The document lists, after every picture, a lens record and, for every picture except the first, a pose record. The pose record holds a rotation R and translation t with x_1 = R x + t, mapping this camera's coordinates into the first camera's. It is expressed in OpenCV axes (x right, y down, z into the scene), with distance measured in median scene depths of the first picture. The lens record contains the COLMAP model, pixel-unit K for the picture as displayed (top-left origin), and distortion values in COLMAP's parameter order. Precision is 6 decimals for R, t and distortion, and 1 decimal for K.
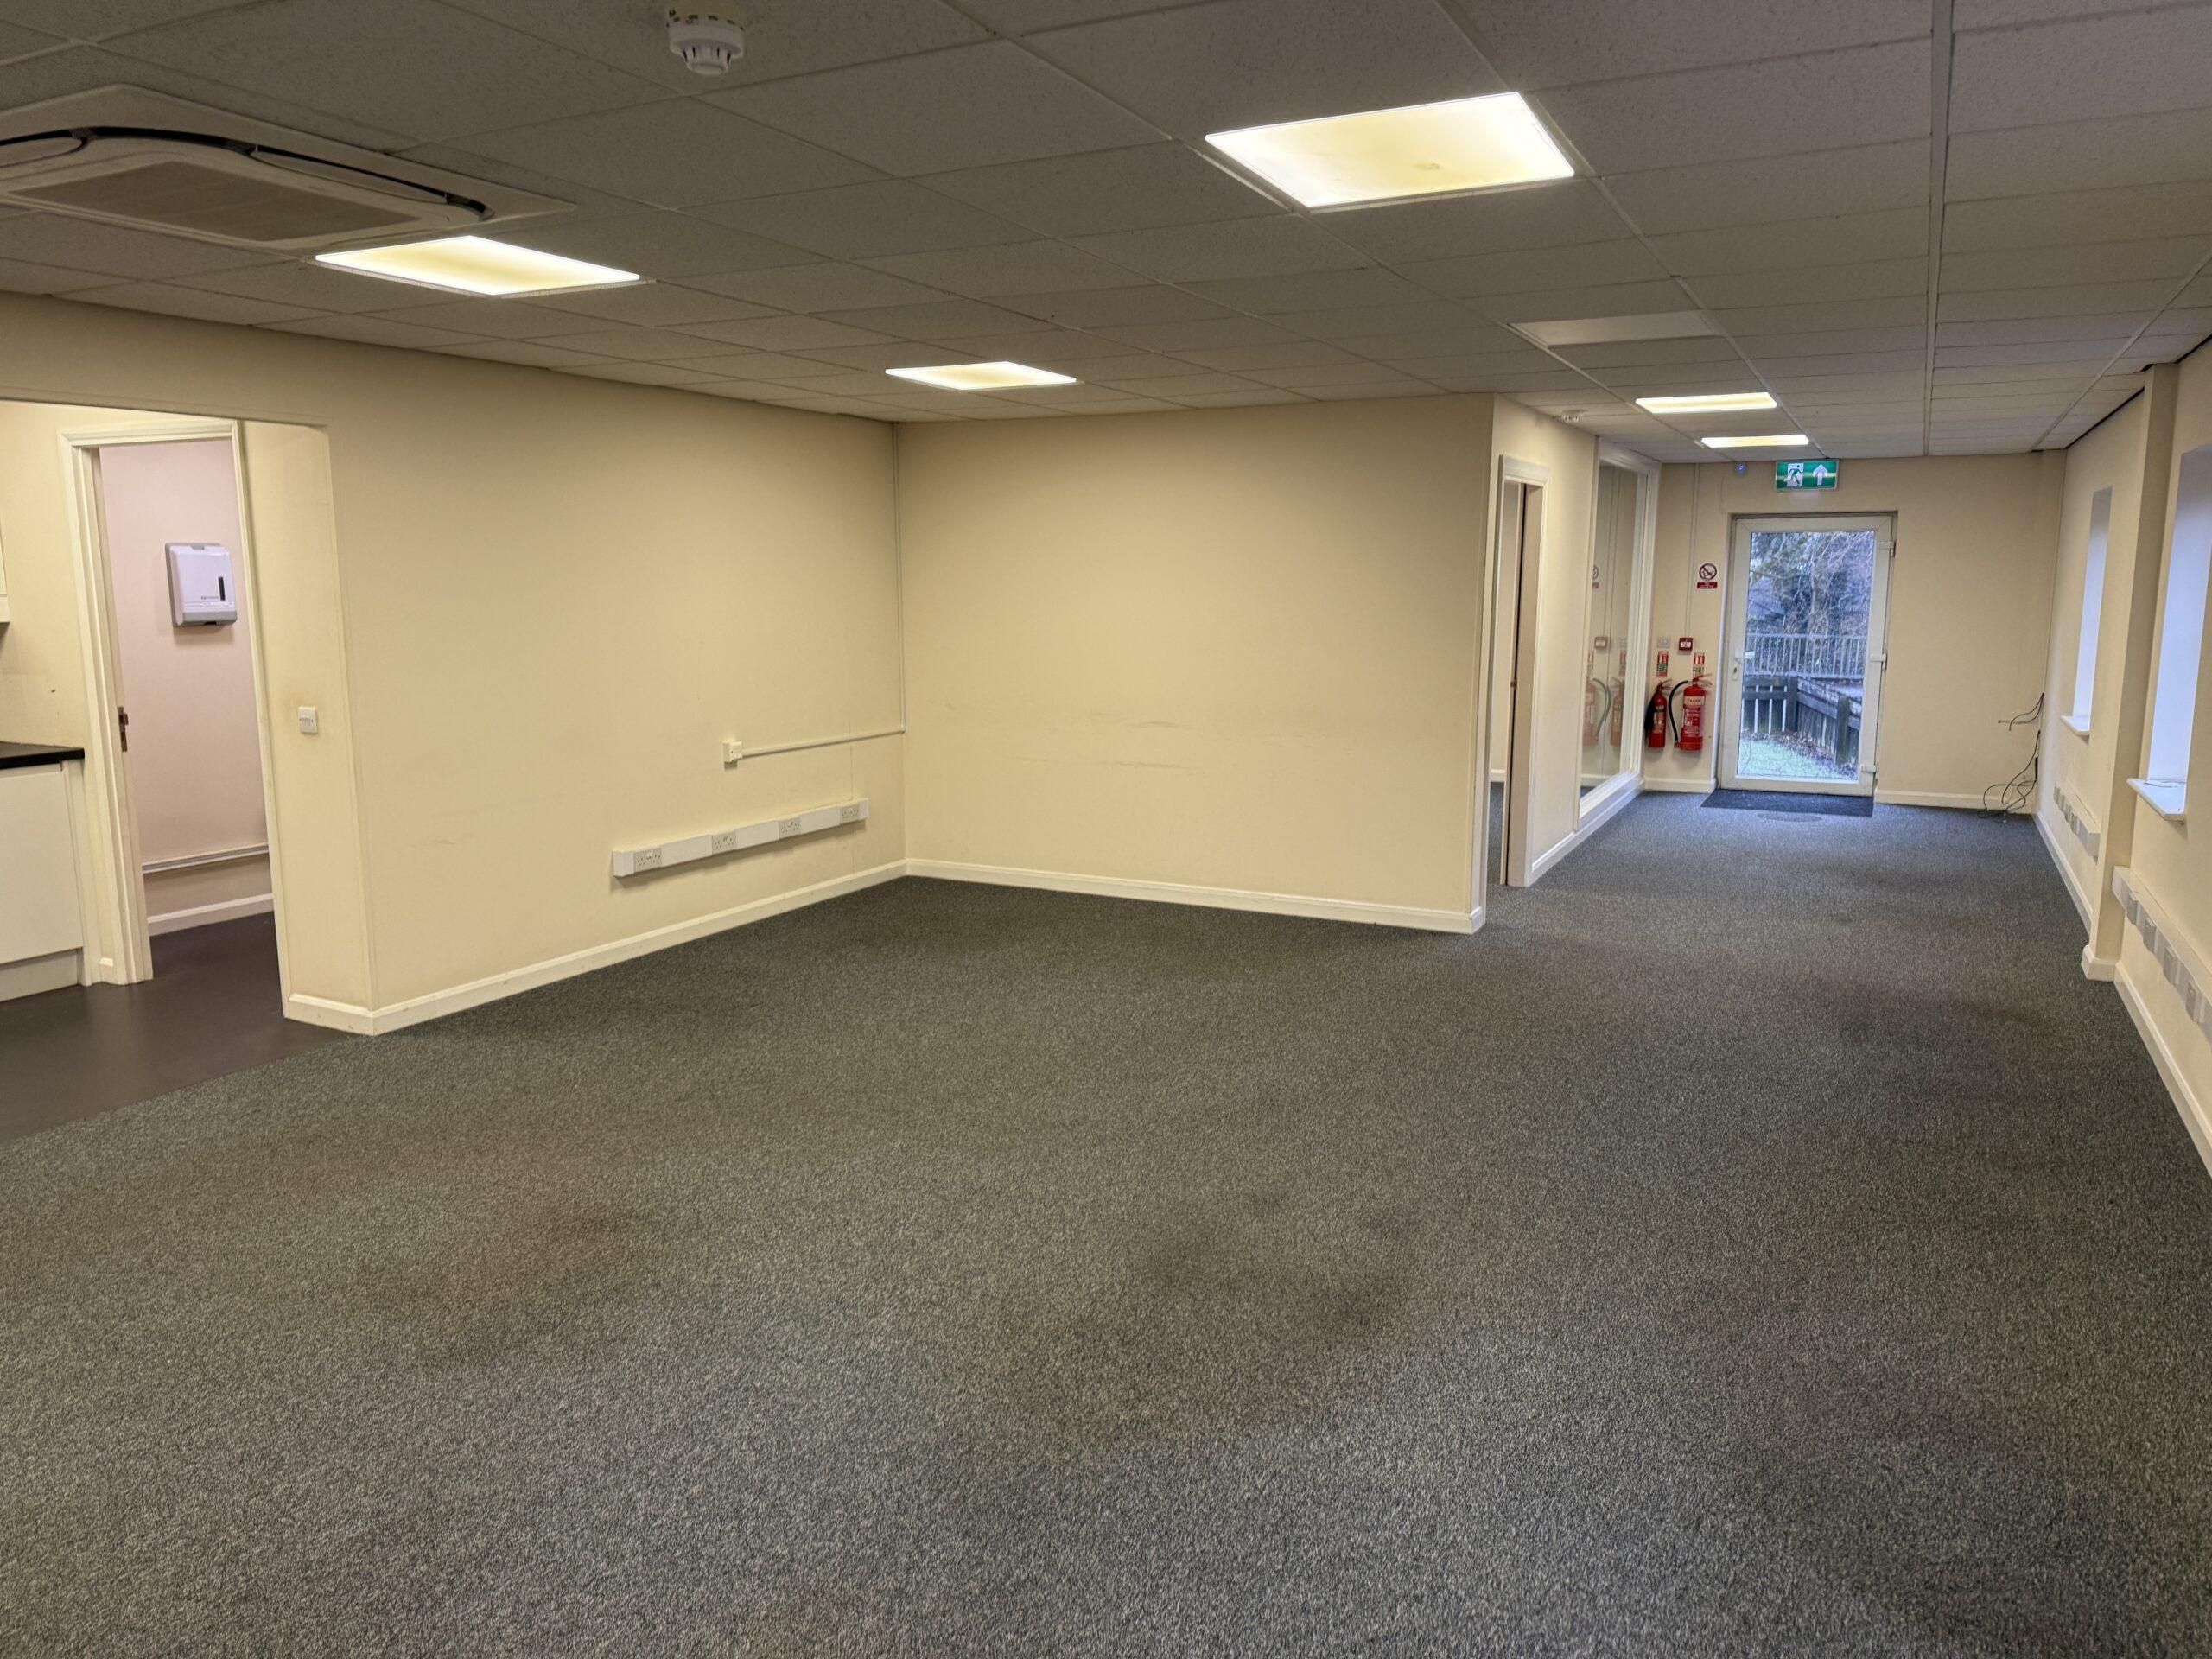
lens RADIAL K [[1545.7, 0, 1106.0], [0, 1545.7, 829.5], [0, 0, 1]] dist [0.008307, 0.000601]
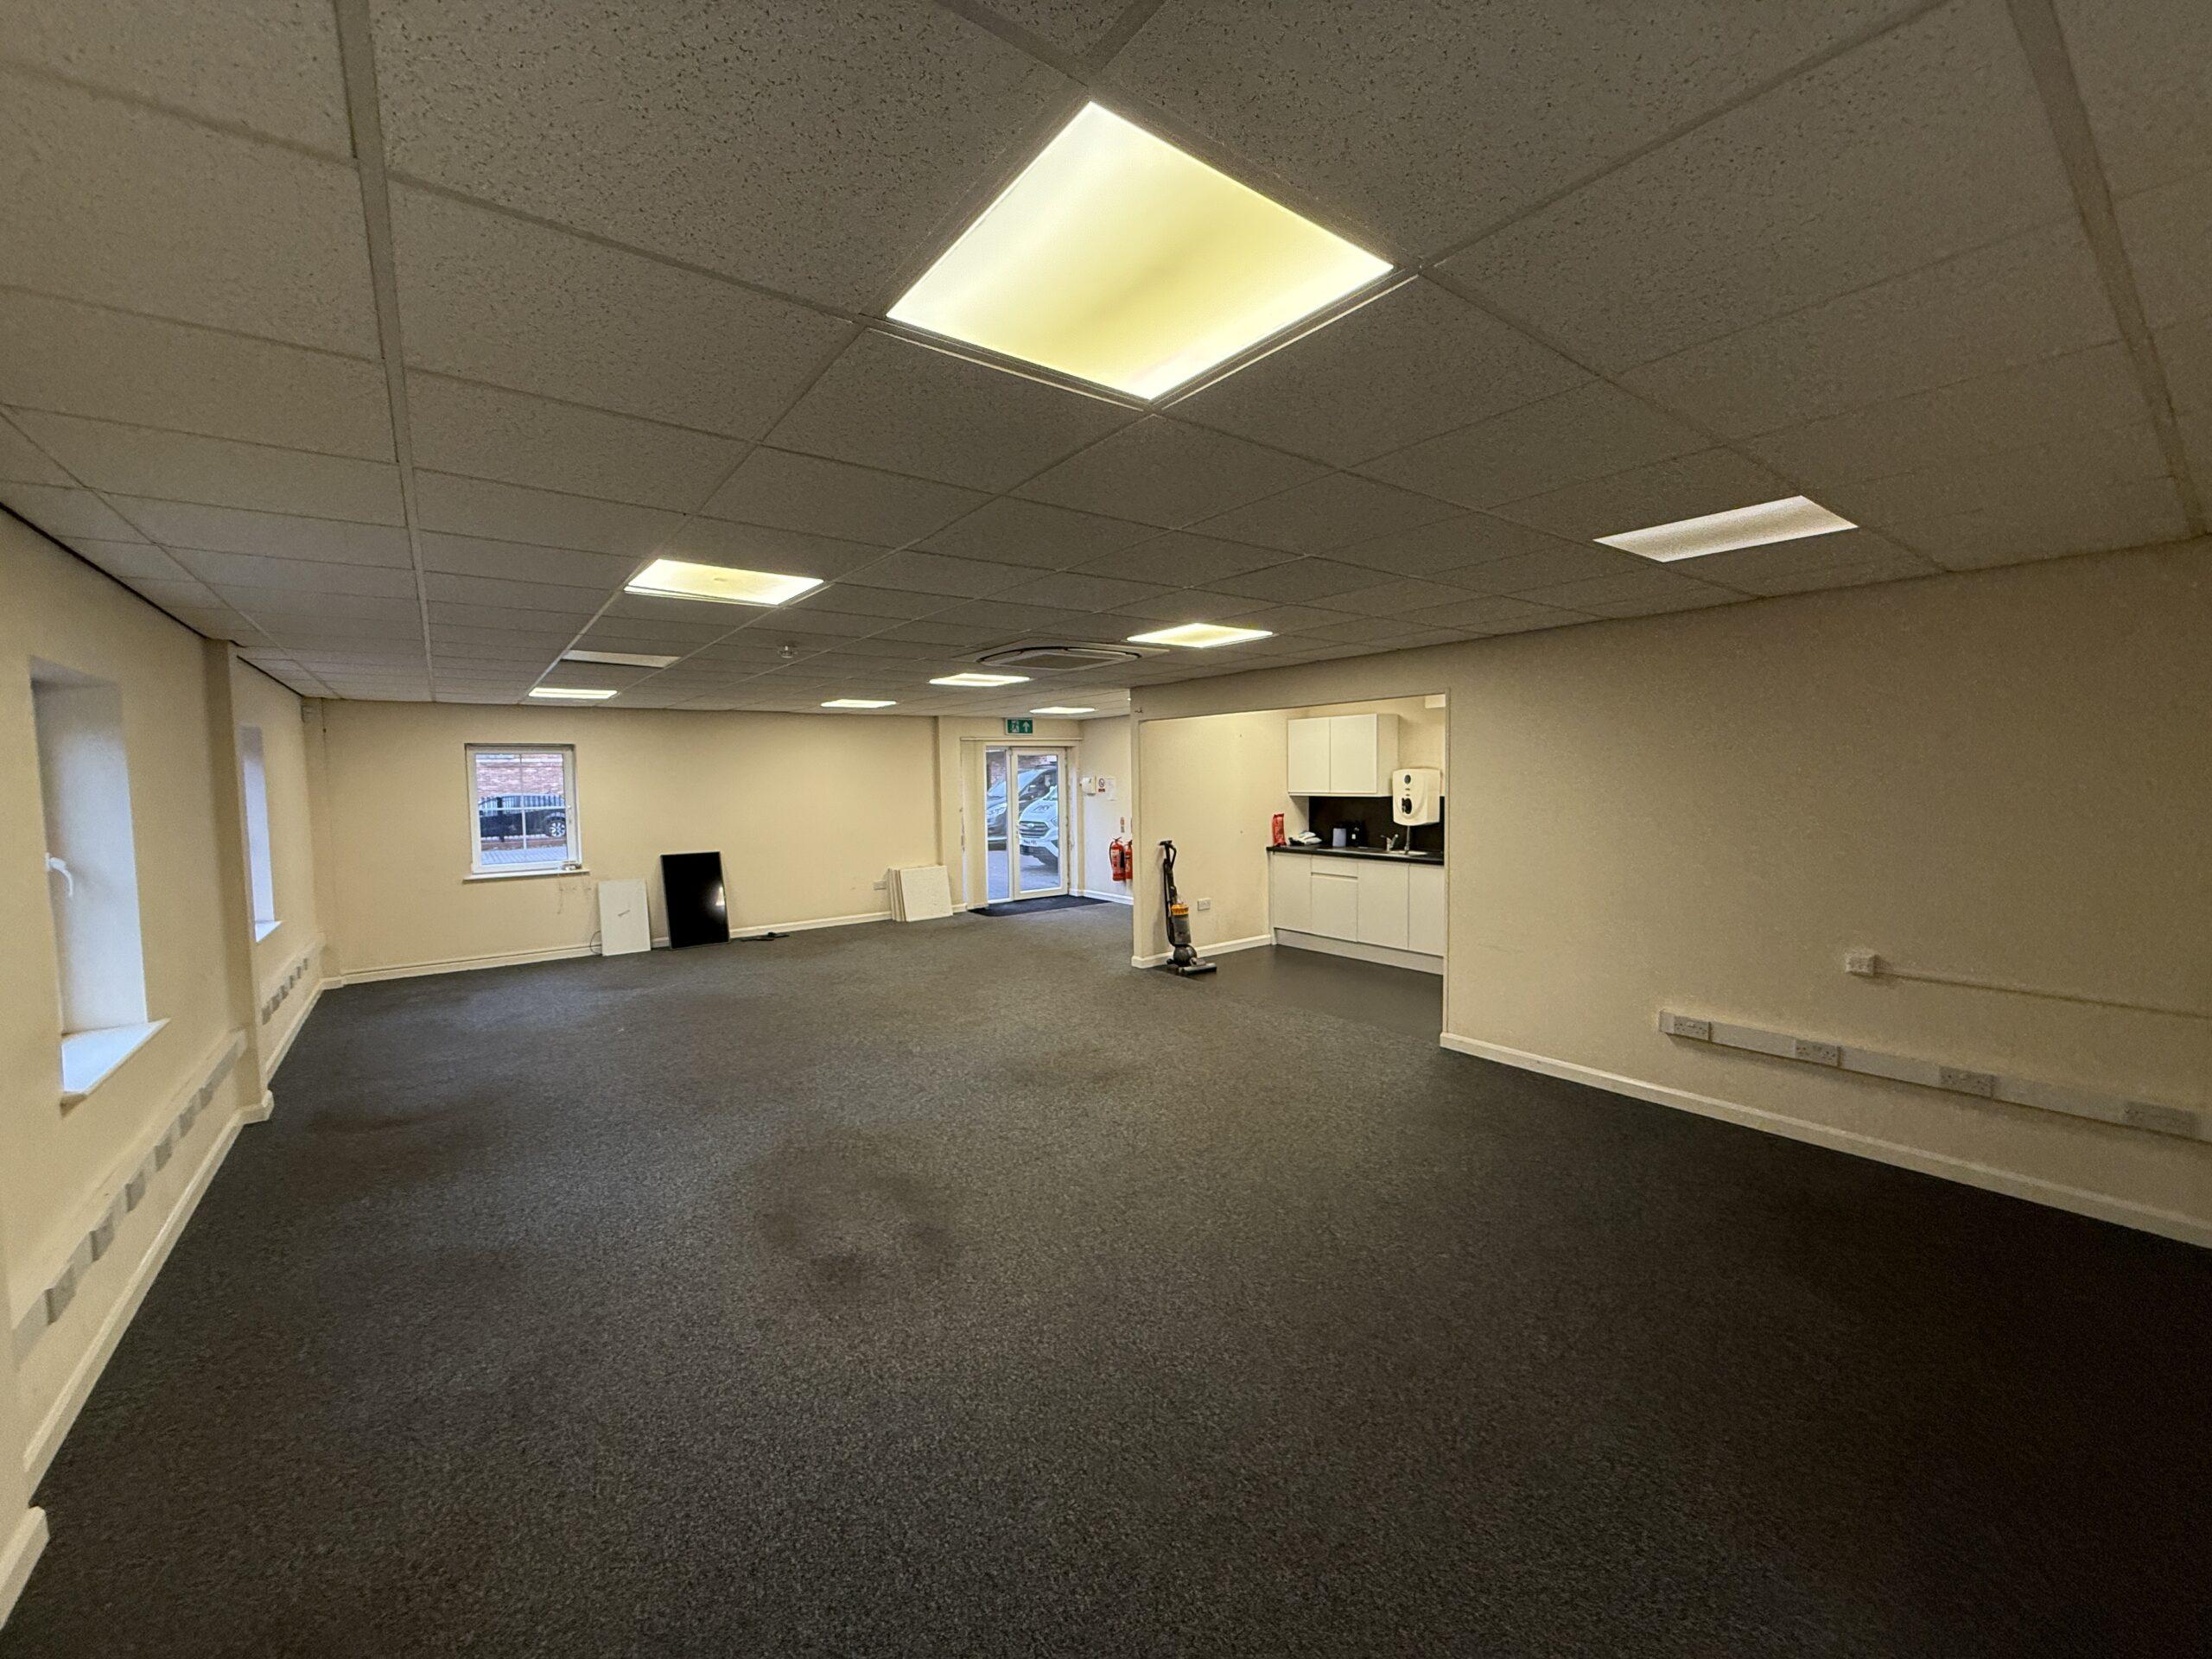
lens RADIAL K [[880.6, 0, 1106.0], [0, 880.6, 829.5], [0, 0, 1]] dist [-0.000189, -0.000040]
pose [[-0.433403, 0.065924, -0.898786, 0.713836], [-0.131860, 0.981949, 0.135608, -0.242684], [0.891502, 0.177287, -0.416887, 1.386716]]
